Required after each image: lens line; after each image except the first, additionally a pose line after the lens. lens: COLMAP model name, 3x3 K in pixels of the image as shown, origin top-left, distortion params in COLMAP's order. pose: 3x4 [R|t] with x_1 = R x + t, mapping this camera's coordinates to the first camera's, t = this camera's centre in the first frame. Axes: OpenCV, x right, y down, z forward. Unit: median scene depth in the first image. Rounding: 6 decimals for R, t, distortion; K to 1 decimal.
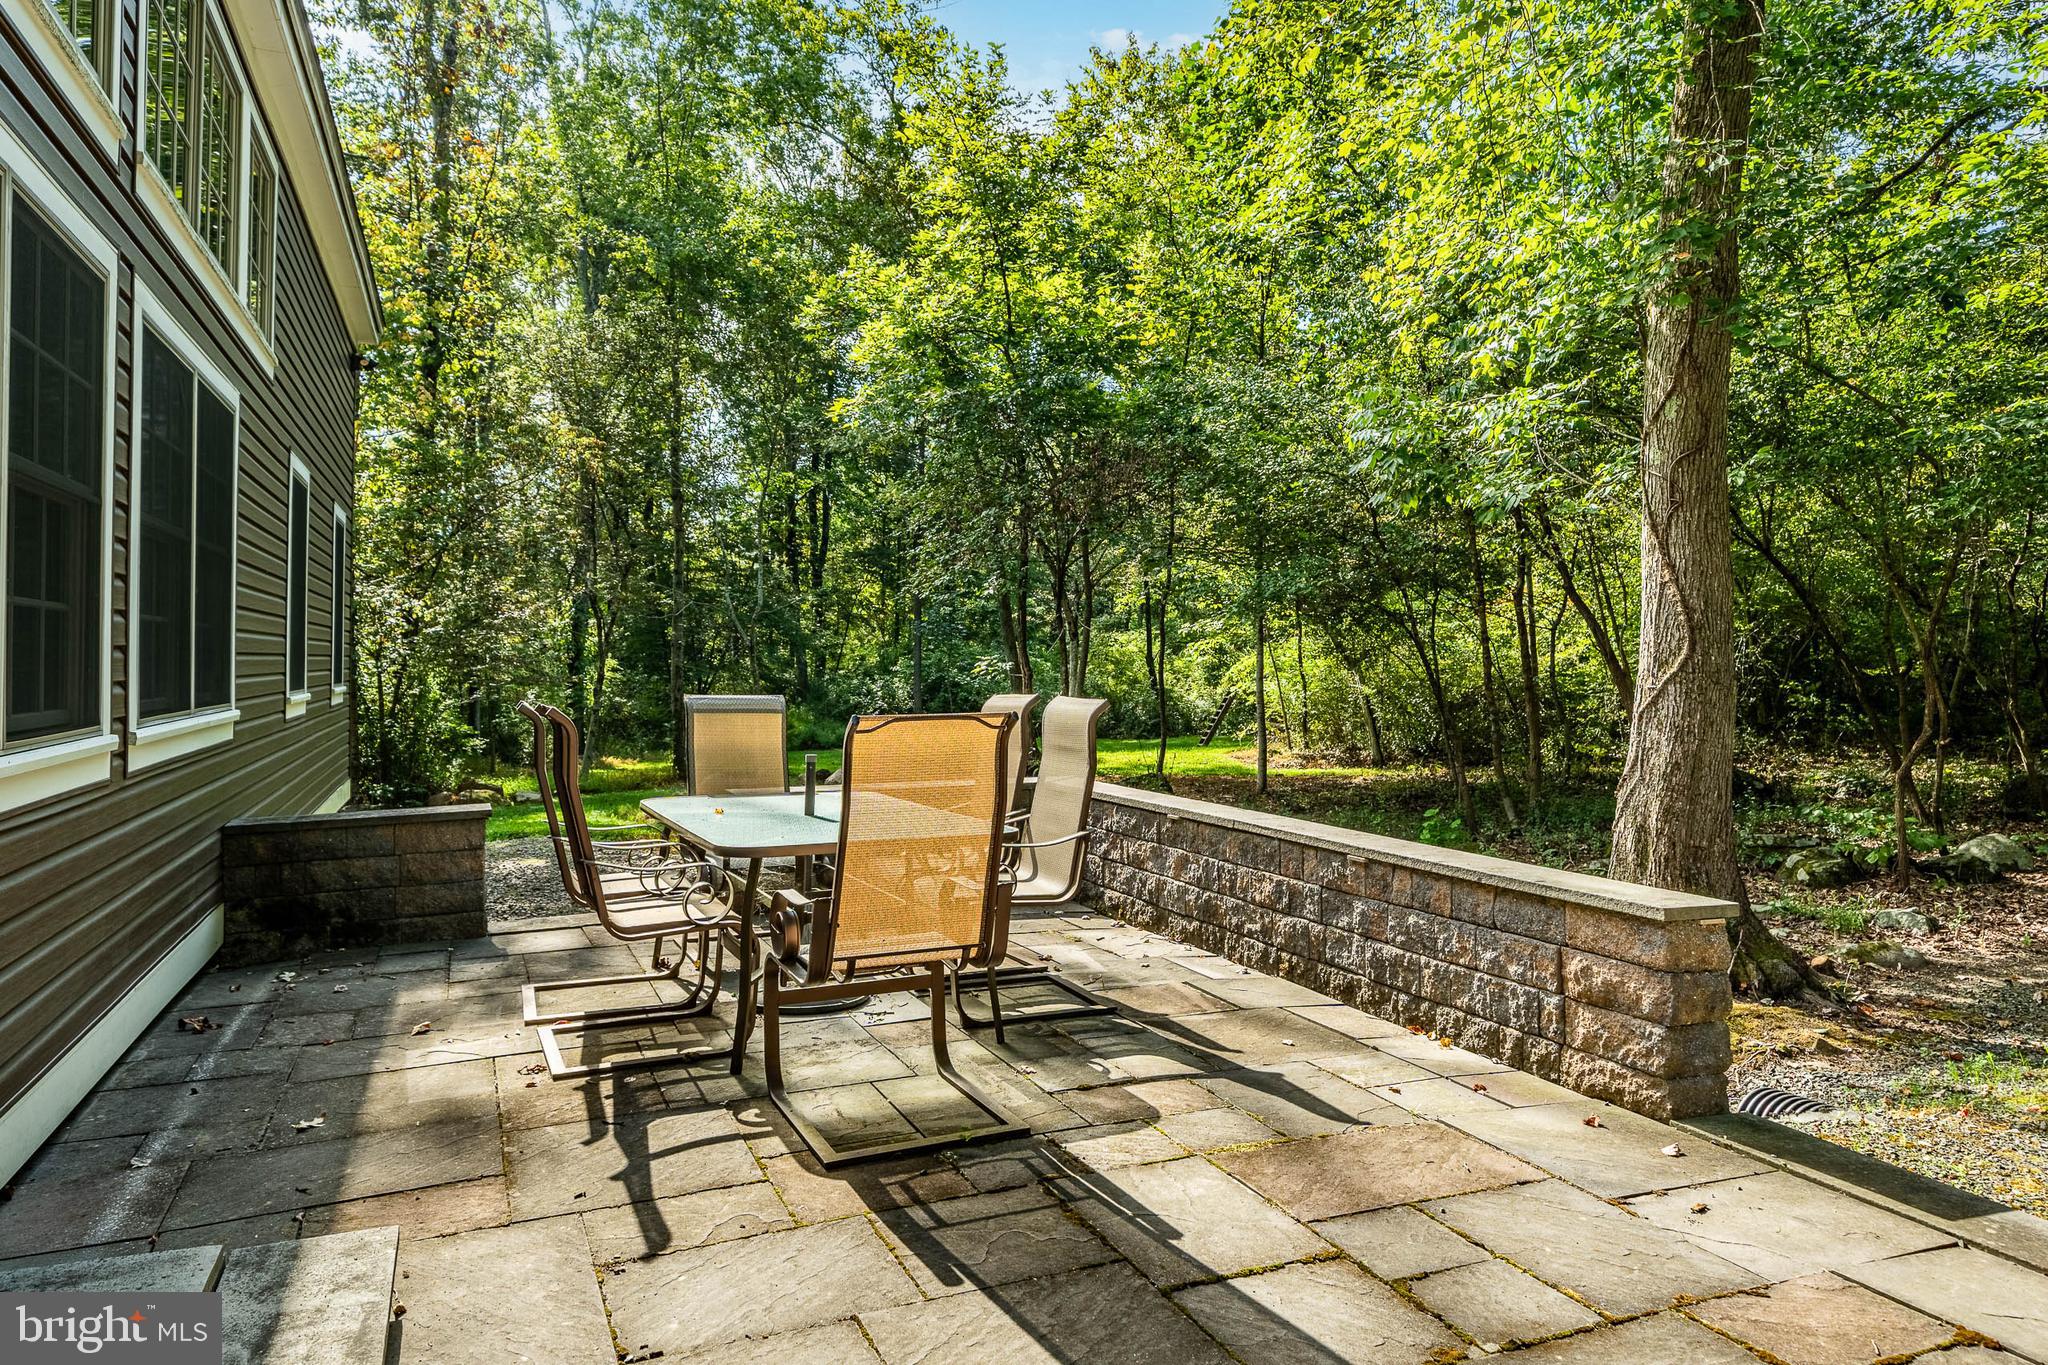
lens RADIAL K [[1256.4, 0, 1023.7], [0, 1256.4, 663.2], [0, 0, 1]] dist [-0.005650, 0.000176]
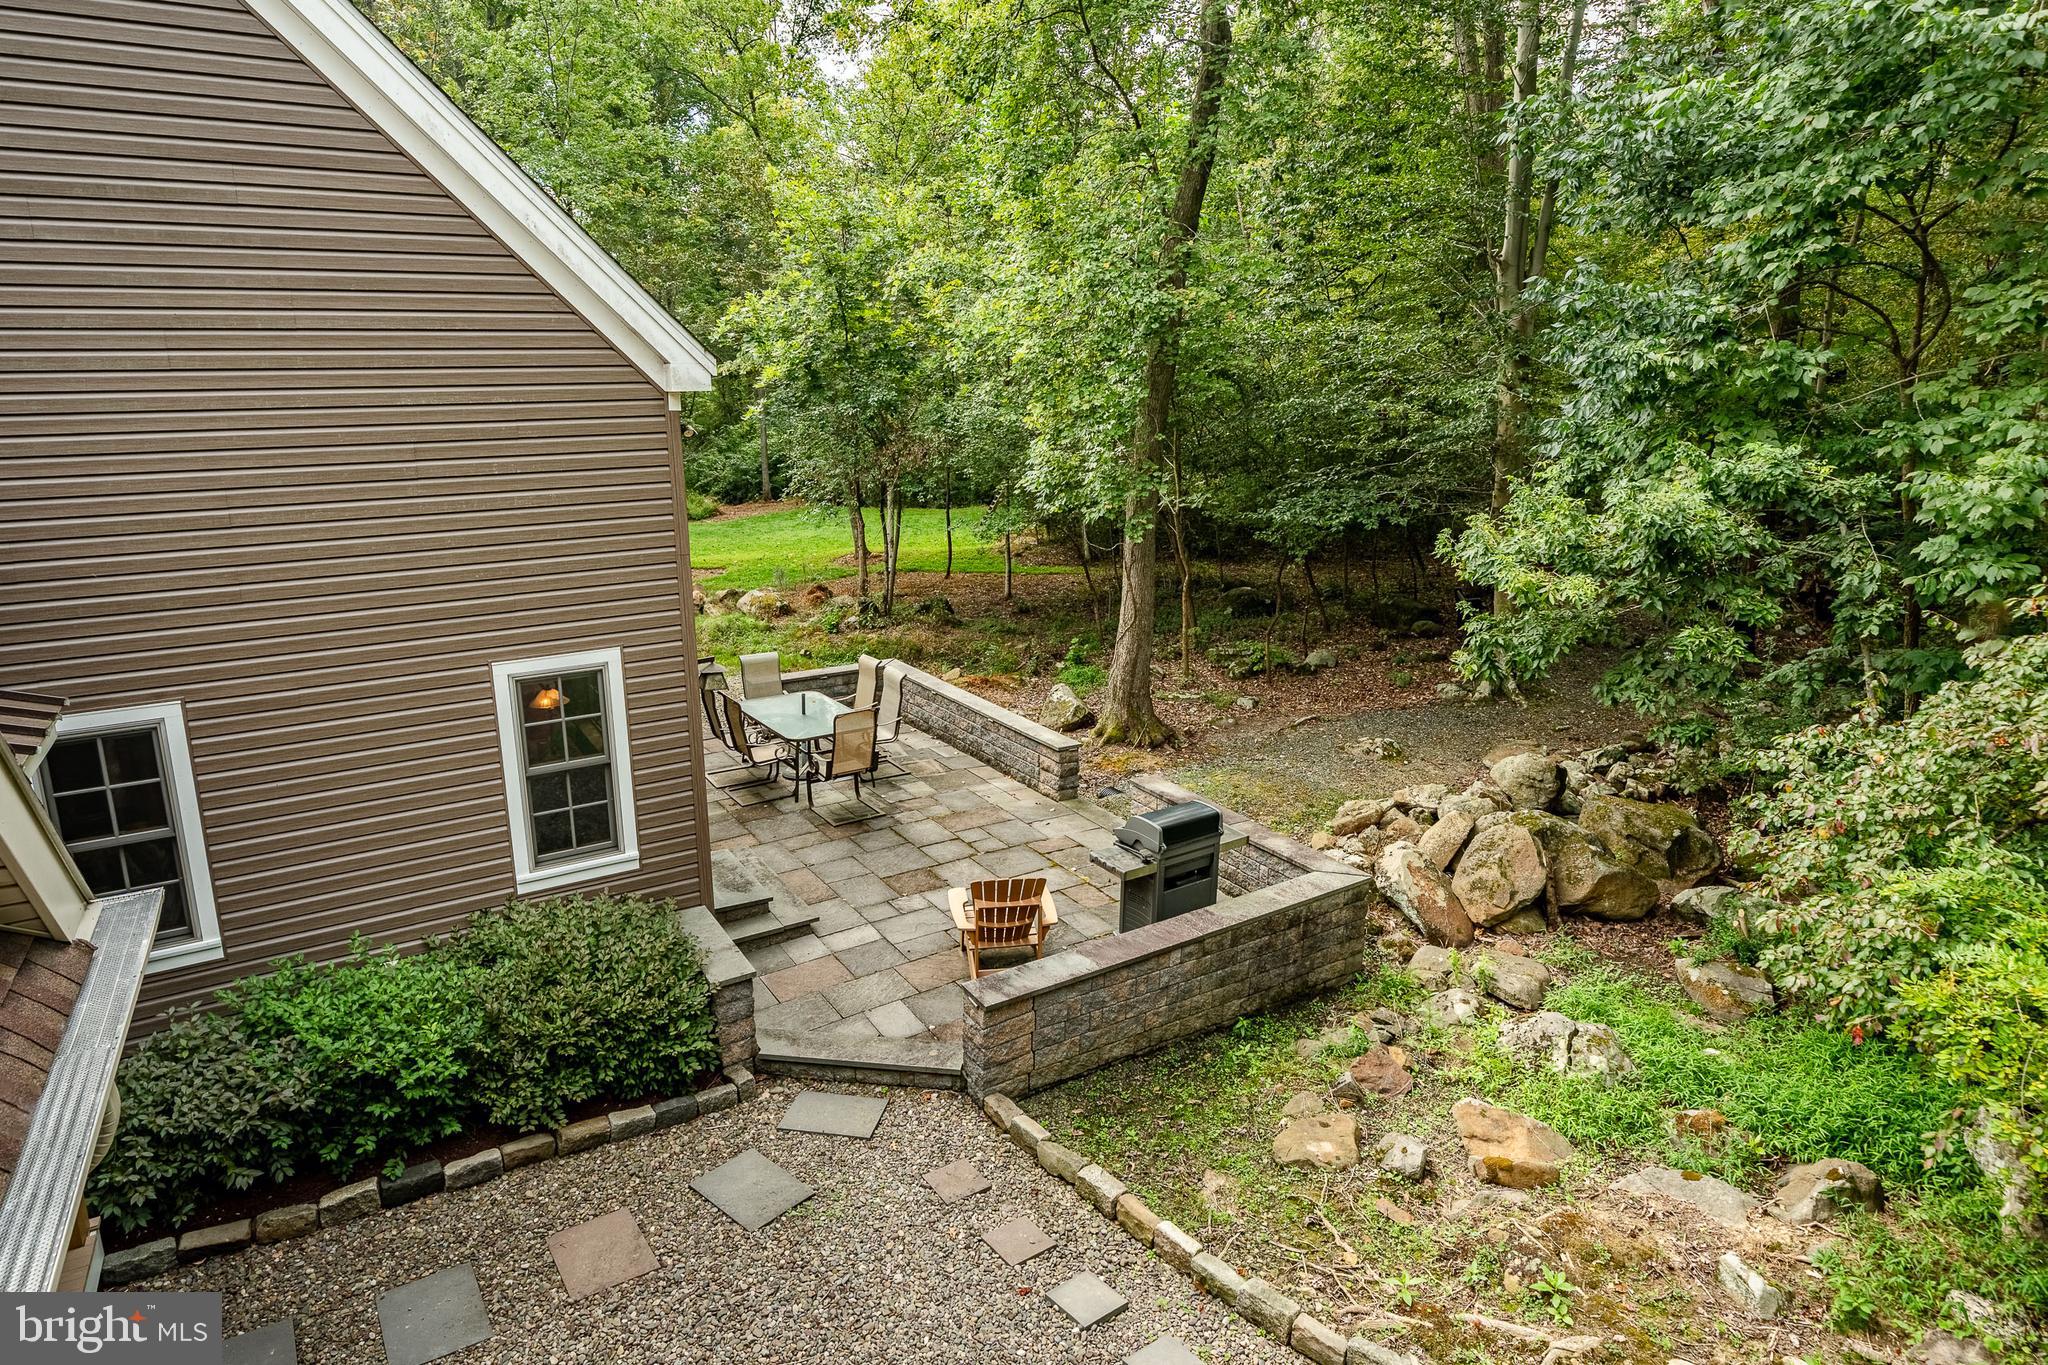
lens RADIAL K [[1153.9, 0, 1015.4], [0, 1153.9, 616.8], [0, 0, 1]] dist [-0.000620, -0.000159]
pose [[0.989917, -0.039441, 0.136050, -0.031712], [0.010008, 0.977528, 0.210570, -0.519789], [-0.141298, -0.207085, 0.968065, -1.271171]]
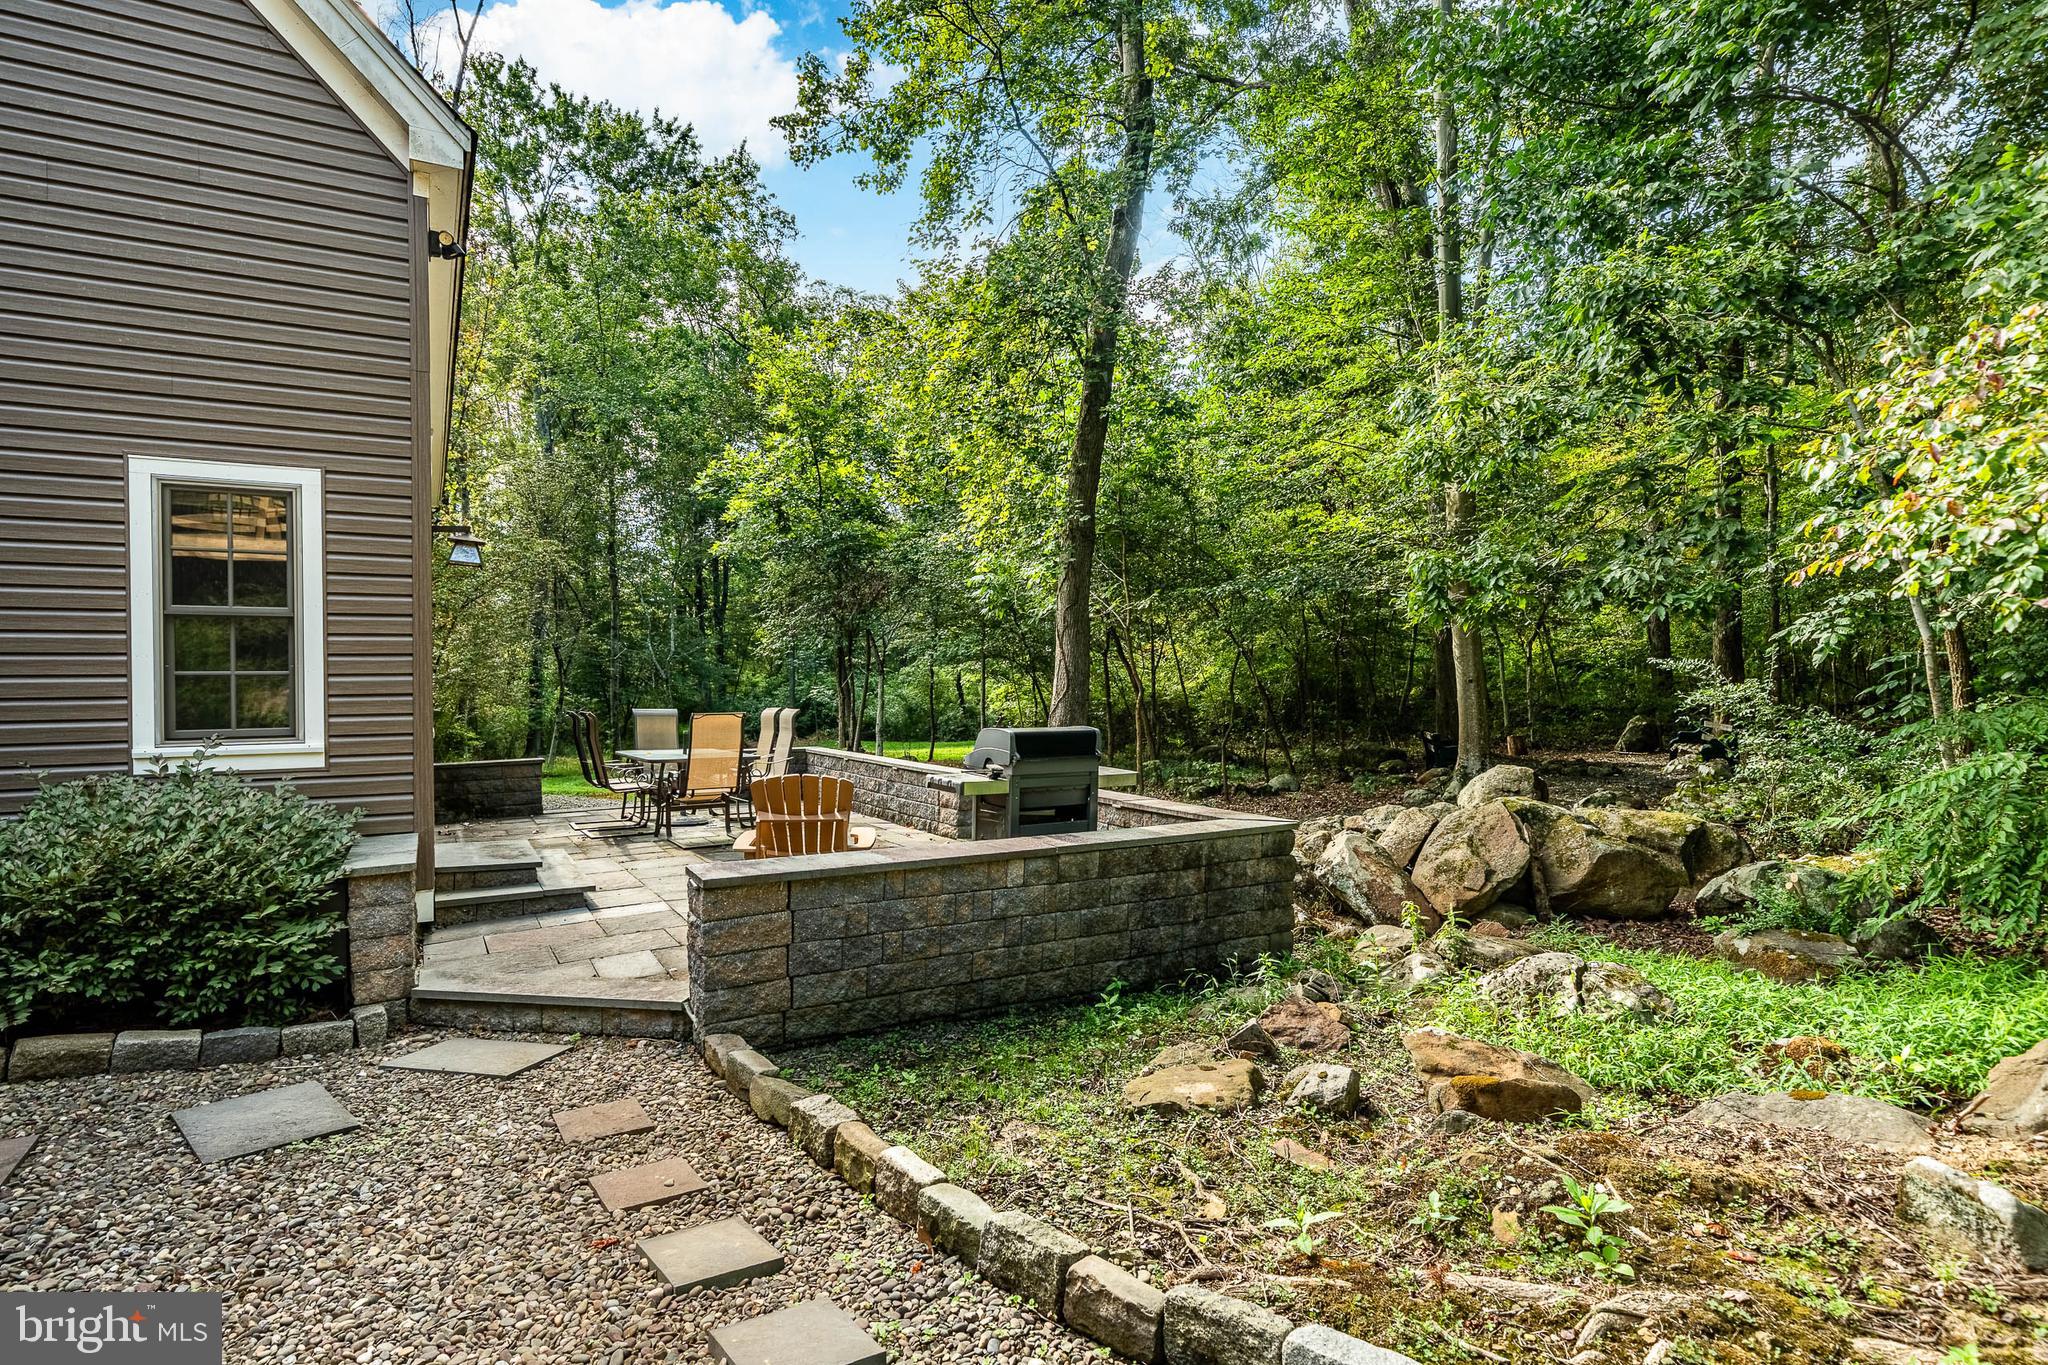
lens RADIAL K [[1016.6, 0, 1026.5], [0, 1016.6, 698.2], [0, 0, 1]] dist [-0.001483, 0.001063]
pose [[0.992669, -0.005458, 0.120739, 0.221544], [0.003896, 0.999906, 0.013168, -0.016301], [-0.120799, -0.012601, 0.992597, -0.932920]]
